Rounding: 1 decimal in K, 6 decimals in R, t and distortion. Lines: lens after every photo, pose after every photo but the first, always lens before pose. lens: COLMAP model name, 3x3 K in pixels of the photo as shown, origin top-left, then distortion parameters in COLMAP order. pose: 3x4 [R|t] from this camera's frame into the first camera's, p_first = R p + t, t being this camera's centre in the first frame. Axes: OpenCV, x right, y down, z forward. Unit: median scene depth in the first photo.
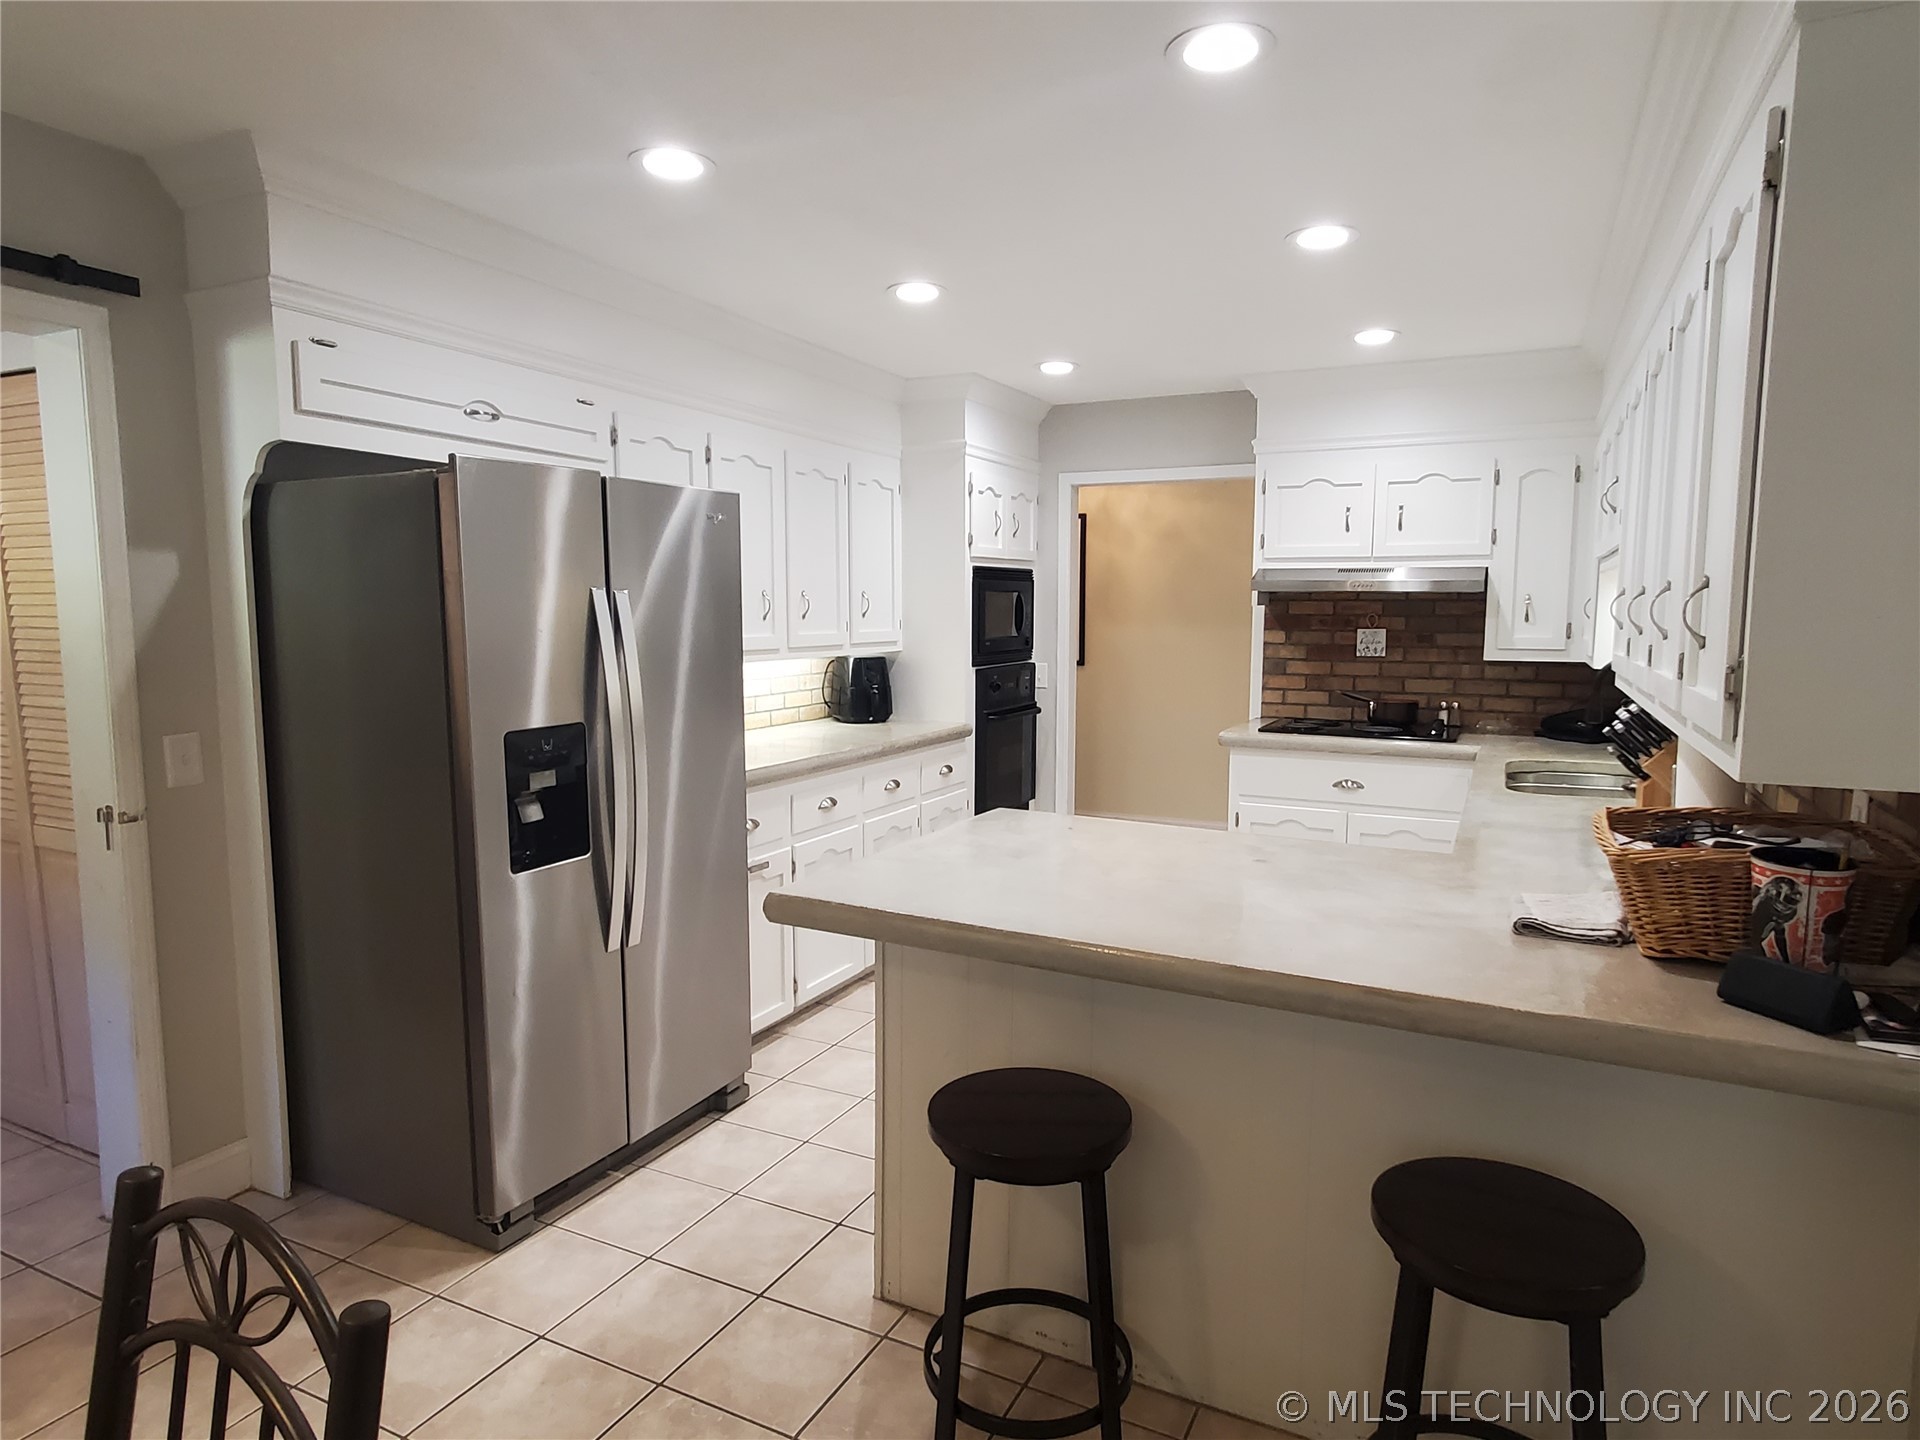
lens RADIAL K [[1122.1, 0, 965.3], [0, 1122.1, 721.8], [0, 0, 1]] dist [-0.001579, -0.000611]
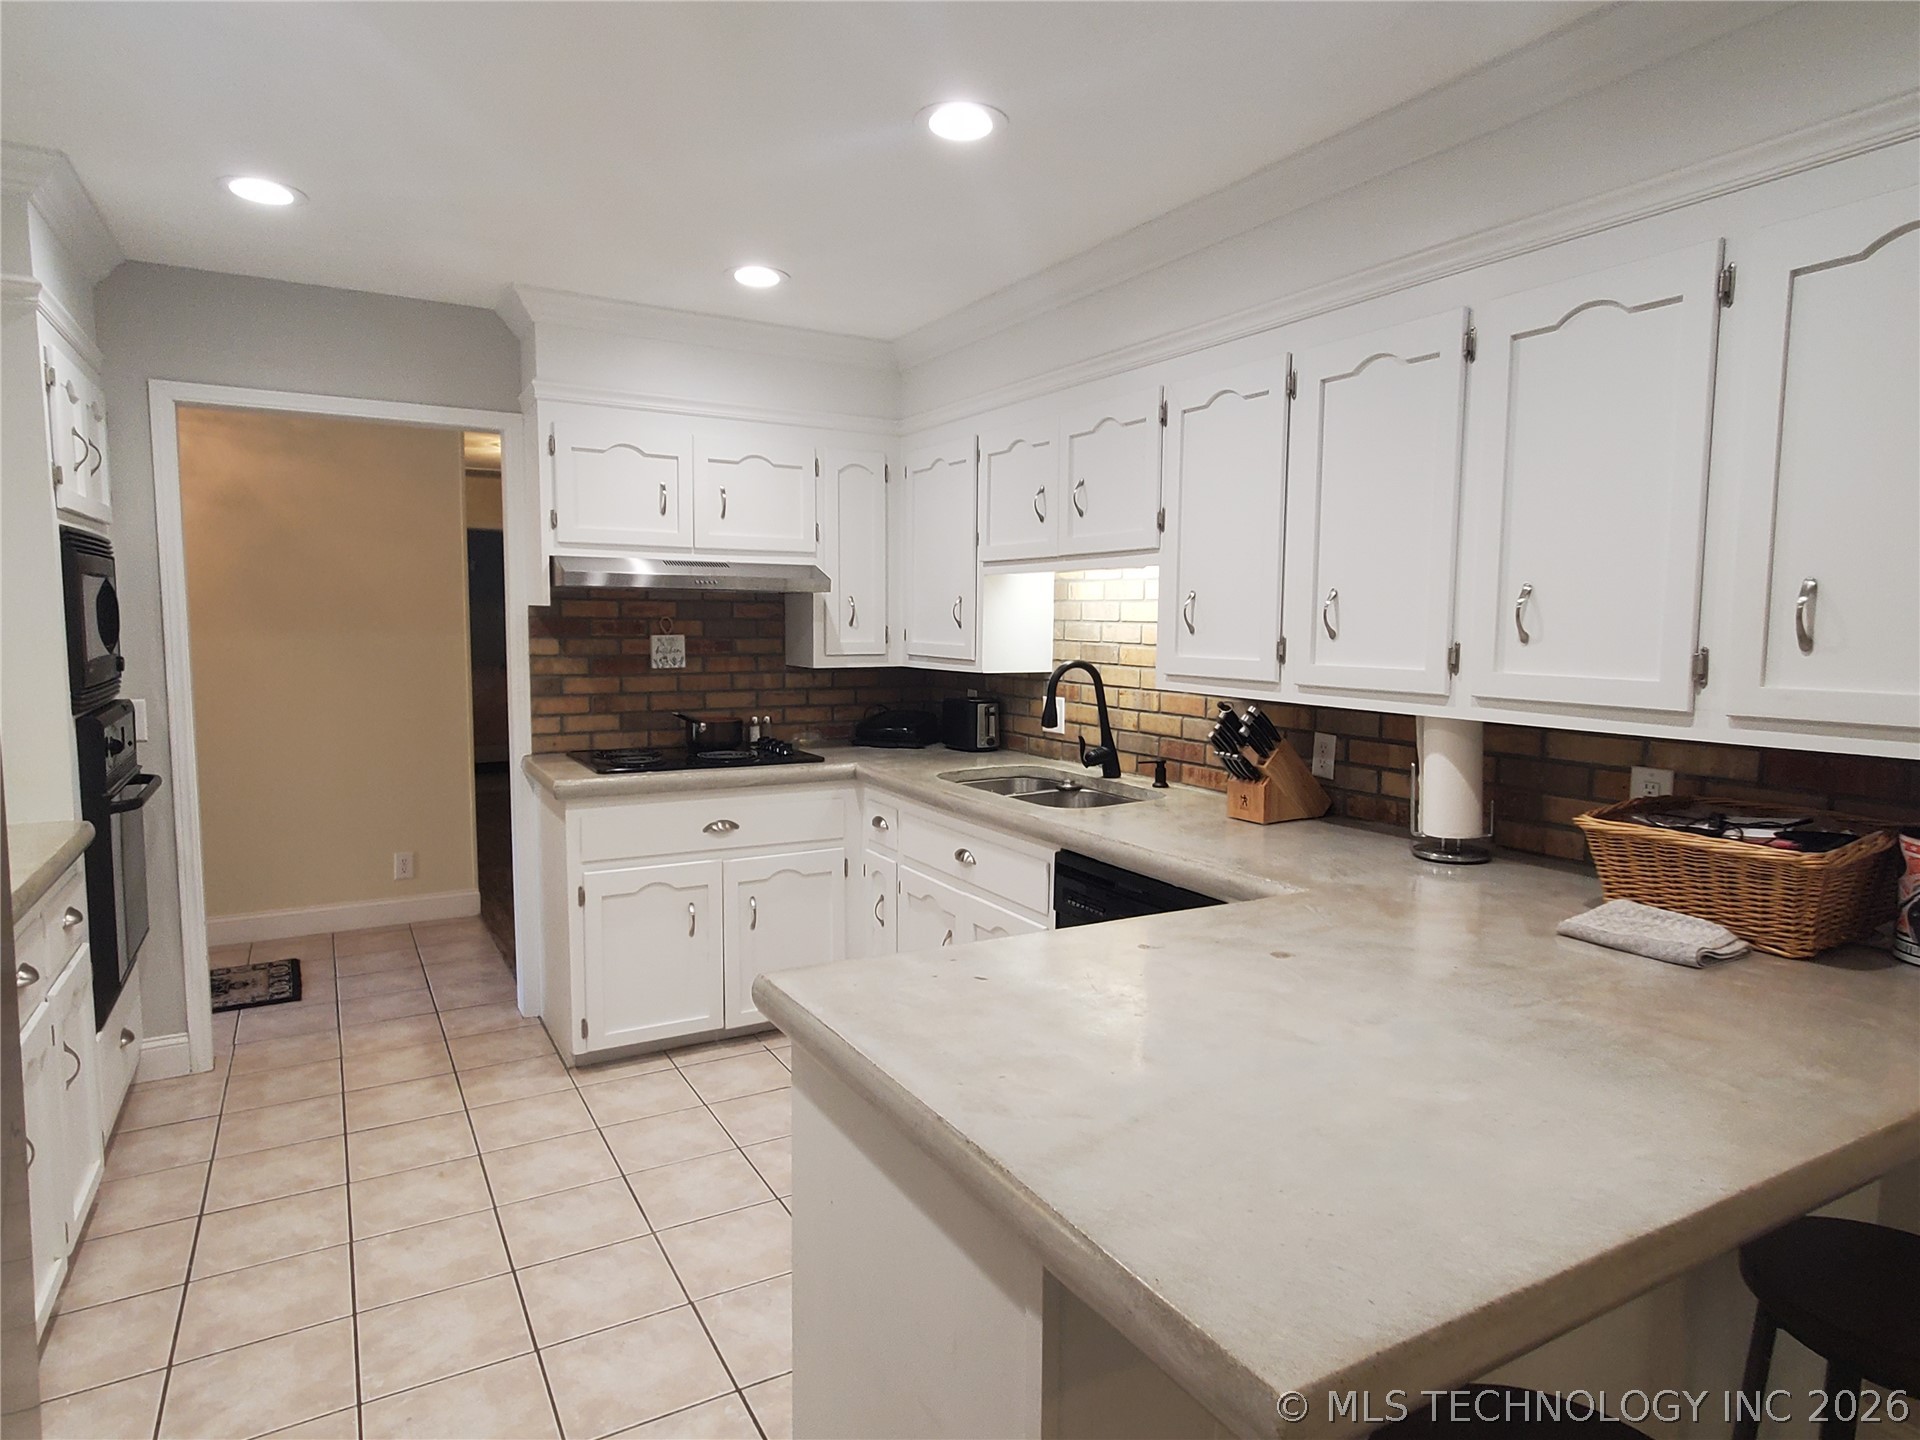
lens RADIAL K [[1122.1, 0, 966.7], [0, 1122.1, 730.3], [0, 0, 1]] dist [-0.001579, -0.000611]
pose [[0.548132, -0.082989, 0.832264, -0.212124], [0.075986, 0.995891, 0.049261, -0.036680], [-0.832933, 0.036239, 0.552186, 0.360657]]
